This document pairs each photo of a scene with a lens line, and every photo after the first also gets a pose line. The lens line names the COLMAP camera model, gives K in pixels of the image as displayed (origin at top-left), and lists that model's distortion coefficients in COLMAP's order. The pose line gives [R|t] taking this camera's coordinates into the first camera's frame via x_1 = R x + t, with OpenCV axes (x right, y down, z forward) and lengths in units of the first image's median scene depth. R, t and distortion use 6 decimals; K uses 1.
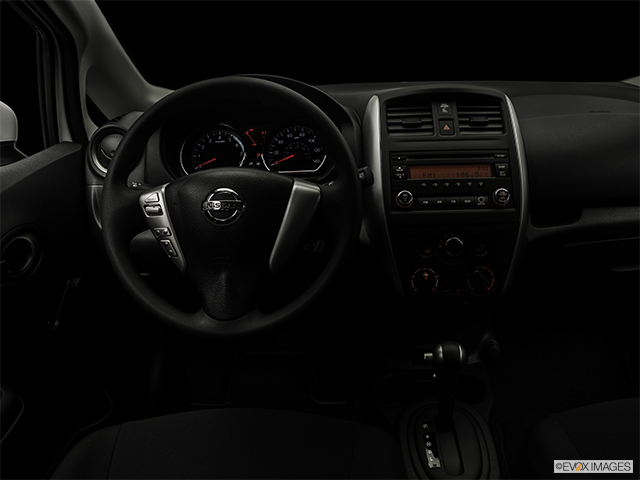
lens RADIAL K [[514.2, 0, 320.0], [0, 514.2, 240.0], [0, 0, 1]] dist [-0.168604, 0.166146]
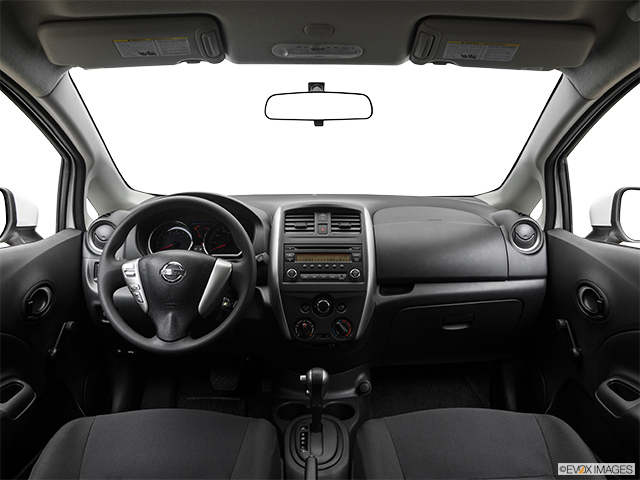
lens RADIAL K [[514.2, 0, 320.0], [0, 514.2, 240.0], [0, 0, 1]] dist [-0.168604, 0.166146]
pose [[0.998014, 0.033832, 0.053143, 0.161545], [-0.023947, 0.983974, -0.176698, 0.087672], [-0.058270, 0.175074, 0.982829, -0.539589]]
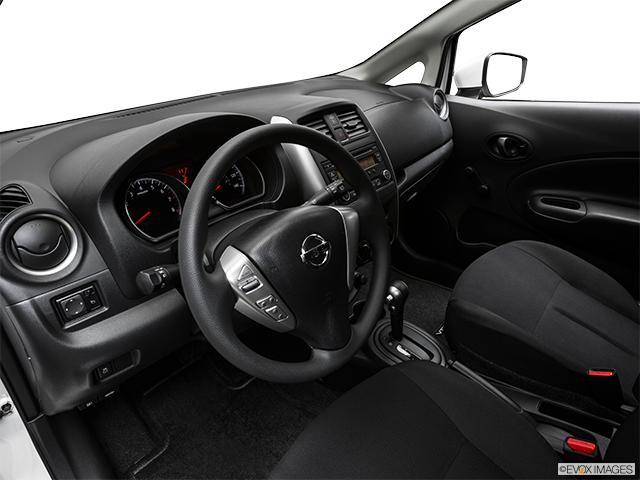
lens RADIAL K [[406.6, 0, 320.0], [0, 406.6, 240.0], [0, 0, 1]] dist [-0.055864, 0.000078]
pose [[0.625615, -0.354334, 0.695021, -0.608623], [0.271835, 0.934079, 0.231521, -0.226547], [-0.731240, 0.044088, 0.680694, 0.345700]]
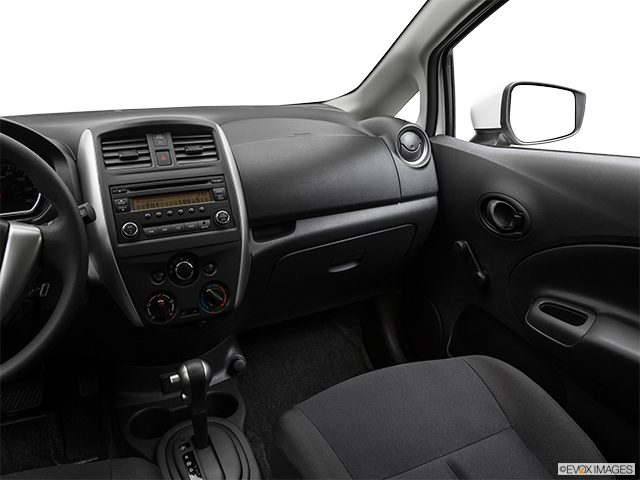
lens RADIAL K [[556.1, 0, 328.4], [0, 556.1, 239.0], [0, 0, 1]] dist [-0.072154, 0.009400]
pose [[0.871882, -0.113417, 0.476401, -0.014969], [0.136813, 0.990490, -0.014581, 0.006157], [-0.470216, 0.077891, 0.879107, -0.150812]]
